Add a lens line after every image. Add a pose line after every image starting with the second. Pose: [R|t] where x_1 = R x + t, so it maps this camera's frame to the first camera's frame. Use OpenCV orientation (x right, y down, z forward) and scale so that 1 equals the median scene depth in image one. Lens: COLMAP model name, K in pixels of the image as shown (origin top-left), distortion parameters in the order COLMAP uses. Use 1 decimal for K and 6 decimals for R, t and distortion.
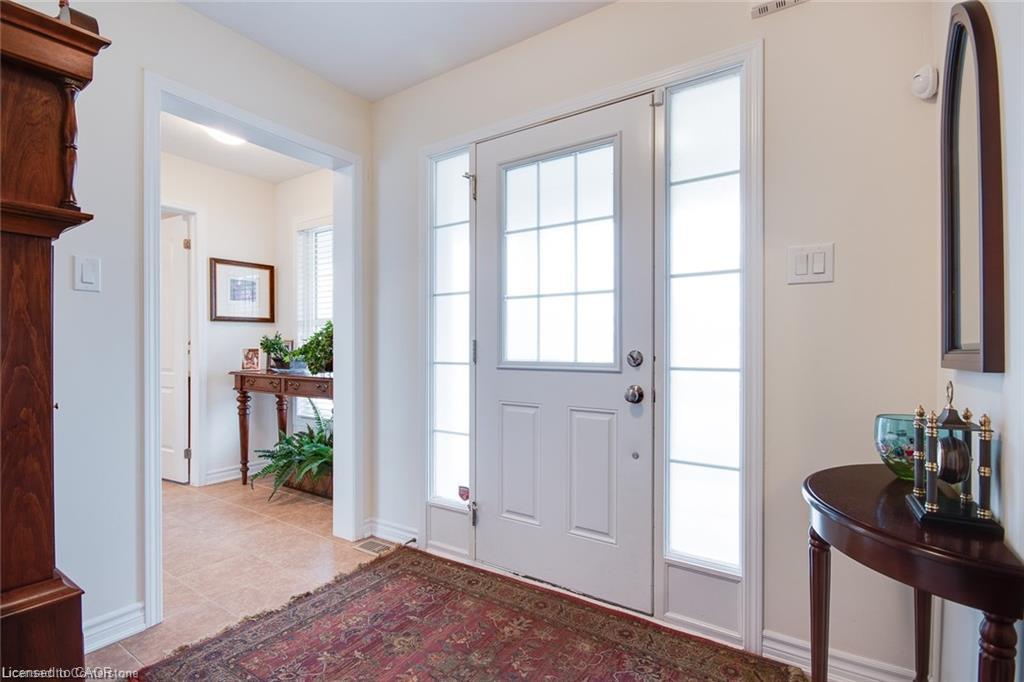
lens RADIAL K [[481.5, 0, 509.8], [0, 481.5, 340.6], [0, 0, 1]] dist [-0.001899, -0.001033]
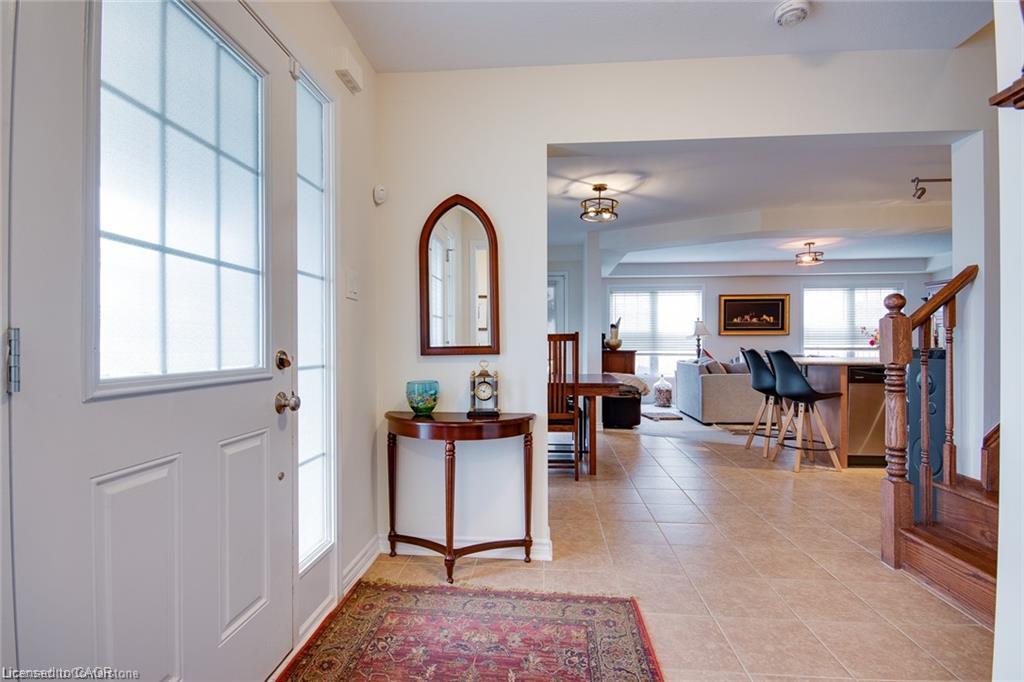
lens RADIAL K [[481.5, 0, 503.0], [0, 481.5, 344.3], [0, 0, 1]] dist [-0.001899, -0.001033]
pose [[-0.477036, 0.006754, 0.878858, -0.339348], [0.000485, 0.999972, -0.007421, 0.007956], [-0.878884, -0.003113, -0.477026, 0.545026]]
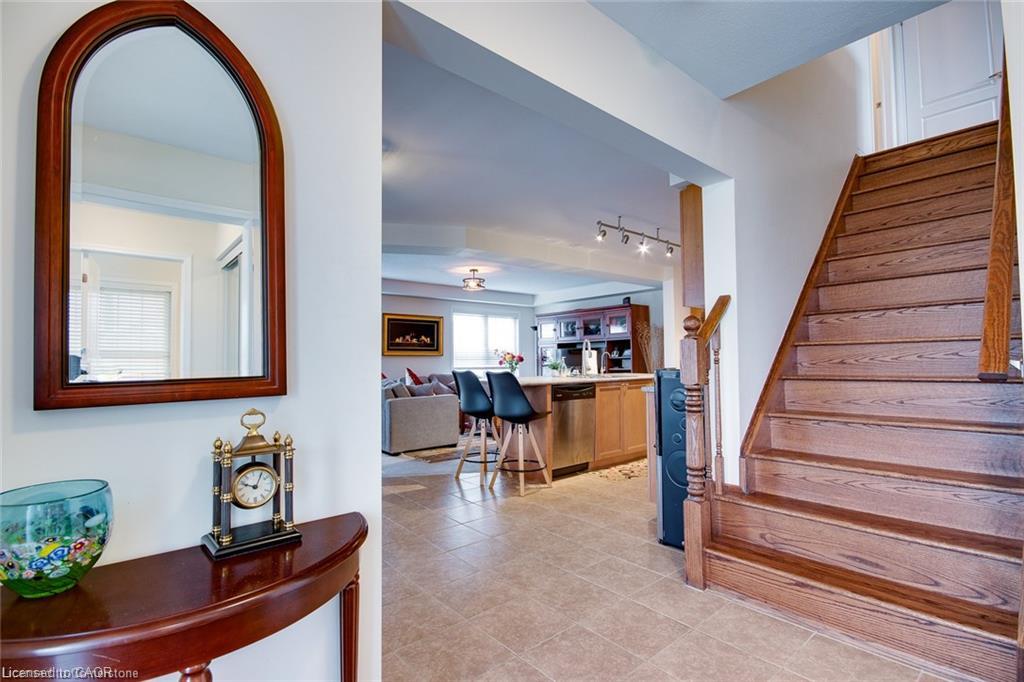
lens RADIAL K [[481.5, 0, 510.6], [0, 481.5, 345.7], [0, 0, 1]] dist [-0.001899, -0.001033]
pose [[-0.960958, 0.023374, 0.275707, 0.025716], [0.012559, 0.999083, -0.040926, 0.000830], [-0.276410, -0.035865, -0.960370, 0.479184]]
